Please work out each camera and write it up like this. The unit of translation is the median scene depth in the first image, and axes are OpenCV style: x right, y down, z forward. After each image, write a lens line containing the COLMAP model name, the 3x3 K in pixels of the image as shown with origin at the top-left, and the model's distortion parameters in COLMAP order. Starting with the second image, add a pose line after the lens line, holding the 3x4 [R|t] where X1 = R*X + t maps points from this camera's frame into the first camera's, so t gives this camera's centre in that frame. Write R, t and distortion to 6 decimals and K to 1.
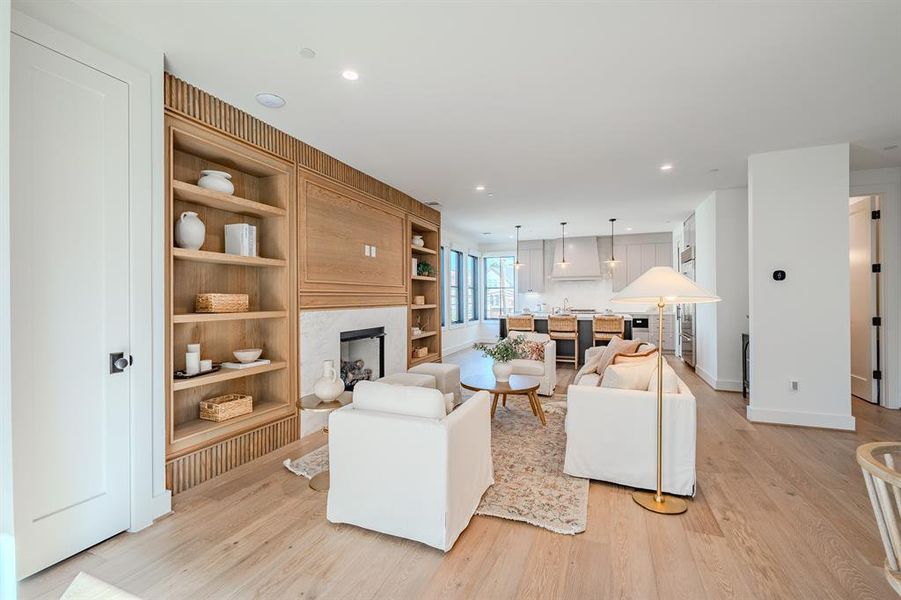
lens RADIAL K [[391.7, 0, 449.2], [0, 391.7, 298.4], [0, 0, 1]] dist [0.001160, -0.001484]
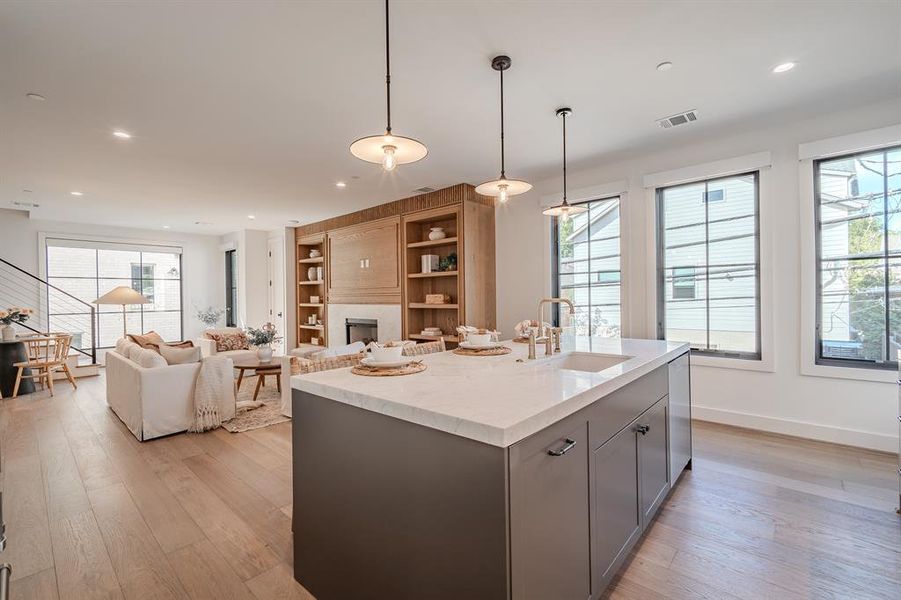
lens RADIAL K [[391.7, 0, 449.2], [0, 391.7, 298.4], [0, 0, 1]] dist [0.001160, -0.001484]
pose [[-0.347710, 0.011821, -0.937527, 1.070288], [0.012438, 0.999891, 0.007995, -0.005520], [0.937519, -0.008881, -0.347820, 1.893096]]
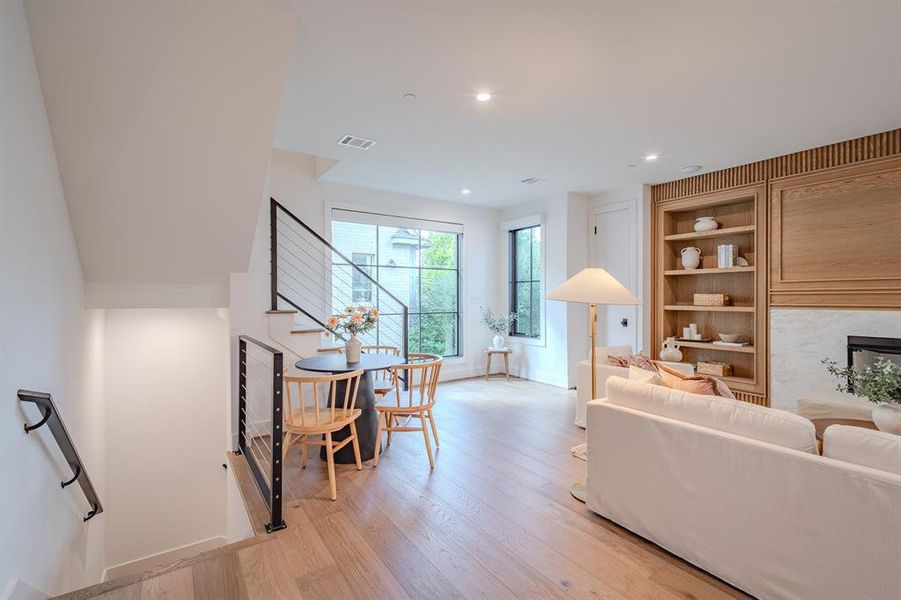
lens RADIAL K [[397.0, 0, 449.1], [0, 397.0, 297.2], [0, 0, 1]] dist [0.000800, -0.000964]
pose [[-0.553948, 0.002821, -0.832546, 0.914174], [0.002282, 0.999996, 0.001870, -0.003187], [0.832548, -0.000864, -0.553952, 0.709939]]
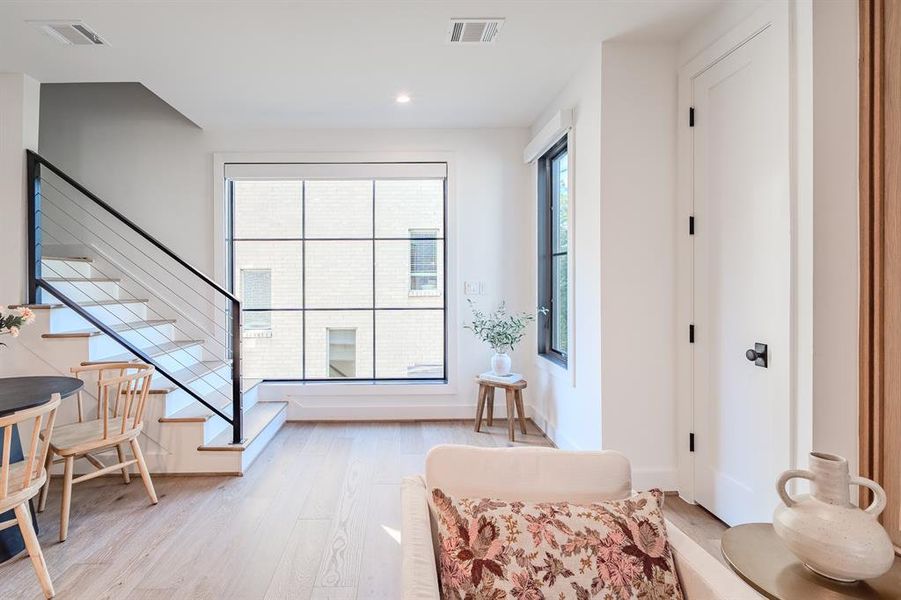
lens RADIAL K [[414.8, 0, 408.7], [0, 414.8, 285.3], [0, 0, 1]] dist [-0.000534, -0.000677]
pose [[-0.920827, 0.009045, -0.389867, 0.118500], [0.007923, 0.999959, 0.004485, -0.001496], [0.389892, 0.001041, -0.920860, 0.751082]]
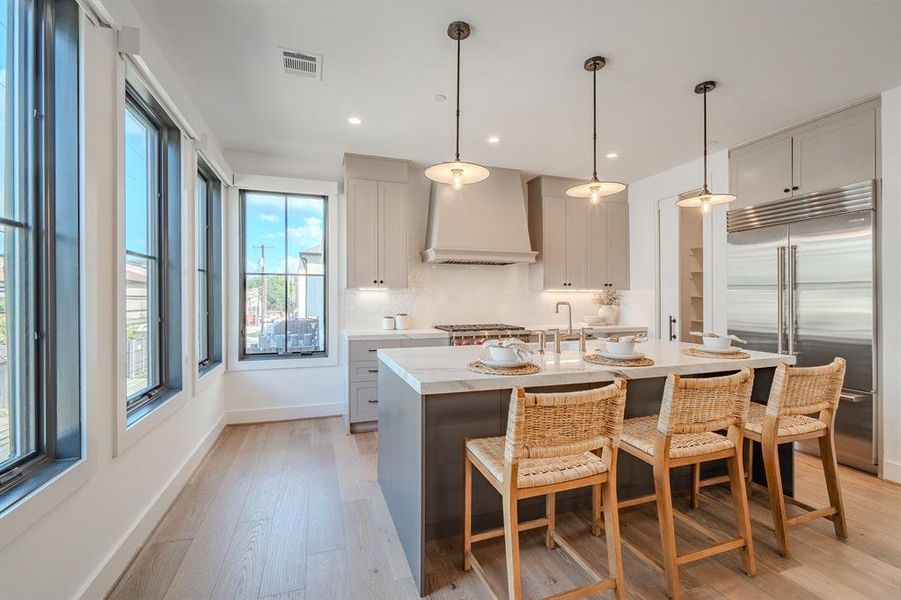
lens RADIAL K [[407.8, 0, 459.0], [0, 407.8, 298.2], [0, 0, 1]] dist [-0.000055, -0.000899]
pose [[0.763533, 0.005518, 0.645746, 0.002574], [-0.001464, 0.999976, -0.006814, -0.001344], [-0.645768, 0.004258, 0.763522, 1.455629]]
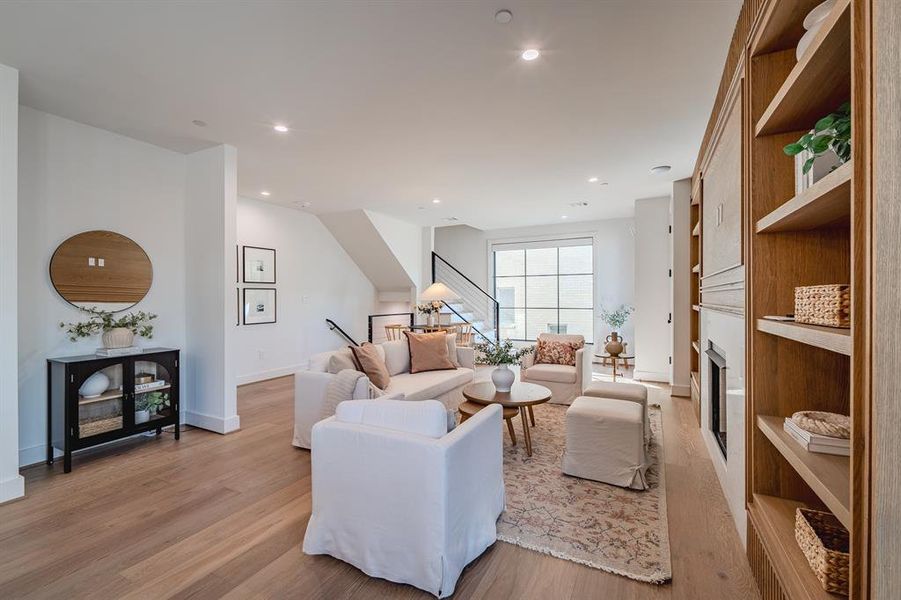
lens RADIAL K [[391.7, 0, 449.2], [0, 391.7, 298.4], [0, 0, 1]] dist [0.001160, -0.001484]
pose [[-0.995066, 0.007364, 0.098944, 0.154619], [0.007693, 0.999966, 0.002938, -0.001464], [-0.098919, 0.003685, -0.995089, 1.745894]]
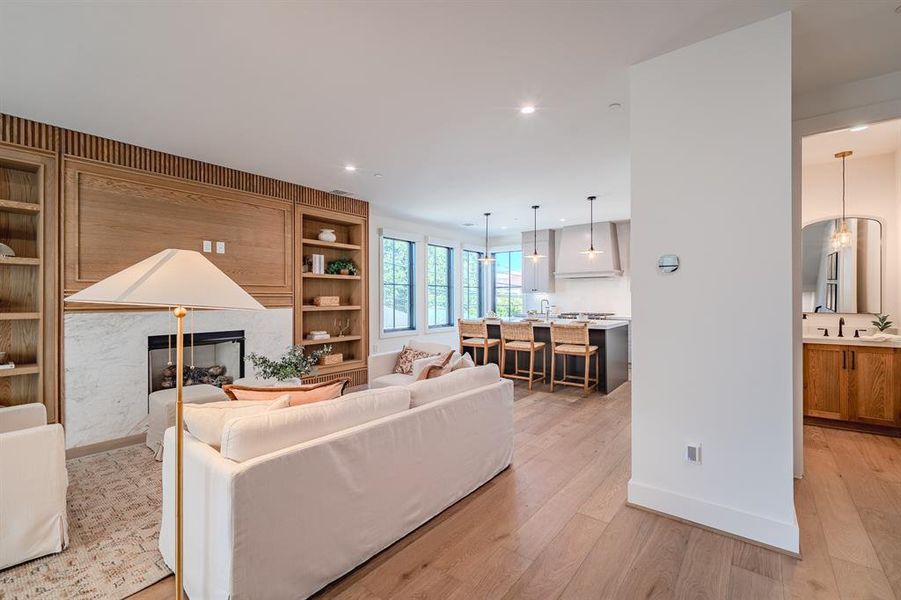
lens RADIAL K [[391.7, 0, 449.2], [0, 391.7, 298.4], [0, 0, 1]] dist [0.001160, -0.001484]
pose [[0.958636, 0.003386, -0.284614, 0.624629], [-0.003173, 0.999994, 0.001209, -0.004885], [0.284617, -0.000256, 0.958641, 0.305338]]
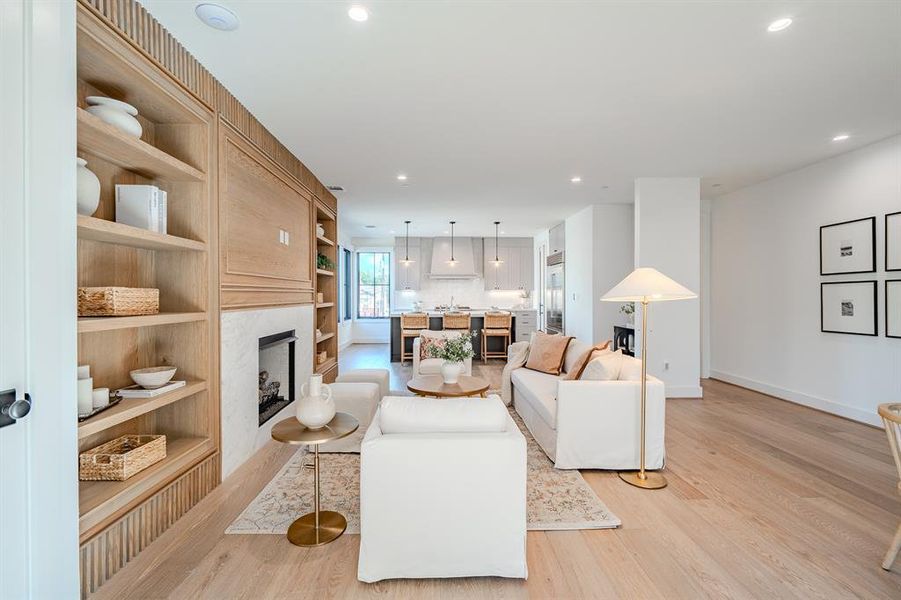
lens RADIAL K [[397.0, 0, 449.1], [0, 397.0, 297.2], [0, 0, 1]] dist [0.000800, -0.000964]
pose [[0.913208, 0.002340, 0.407486, -0.241539], [-0.003516, 0.999992, 0.002138, 0.001029], [-0.407478, -0.003385, 0.913209, 0.109325]]
